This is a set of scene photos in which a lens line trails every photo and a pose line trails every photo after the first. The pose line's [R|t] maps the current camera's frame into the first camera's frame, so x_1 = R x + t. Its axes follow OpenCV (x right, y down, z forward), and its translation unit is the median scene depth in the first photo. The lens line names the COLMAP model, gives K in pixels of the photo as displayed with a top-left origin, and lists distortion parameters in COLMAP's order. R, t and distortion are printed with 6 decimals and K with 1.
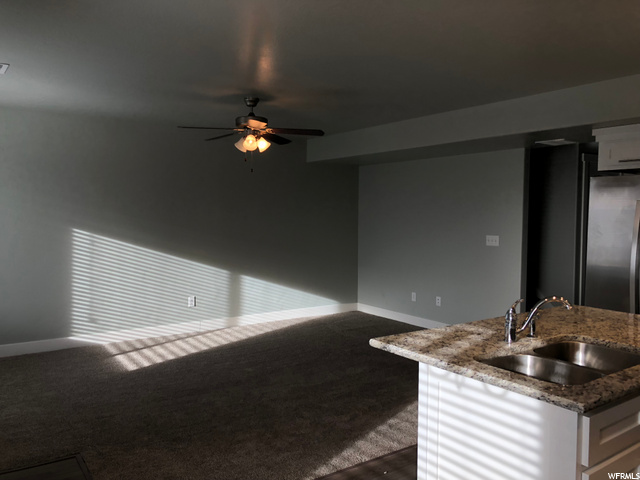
lens RADIAL K [[522.1, 0, 320.0], [0, 522.1, 240.0], [0, 0, 1]] dist [-0.003020, -0.001615]
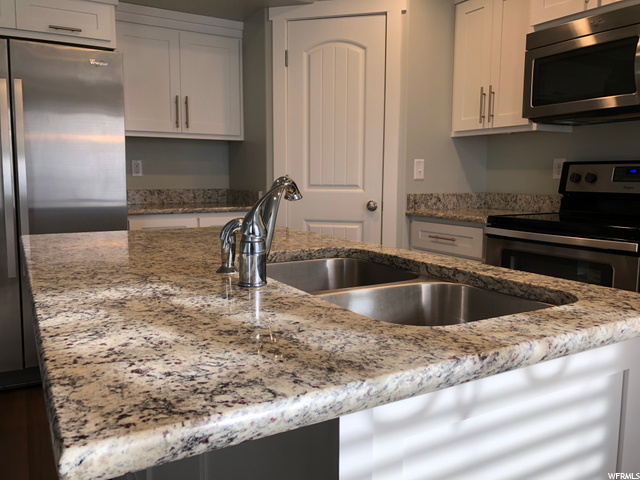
lens RADIAL K [[522.1, 0, 320.0], [0, 522.1, 240.0], [0, 0, 1]] dist [-0.003020, -0.001615]
pose [[0.091590, -0.126610, 0.987715, -0.045425], [0.045705, 0.991373, 0.122840, 0.121514], [-0.994747, 0.033893, 0.096587, 0.998059]]
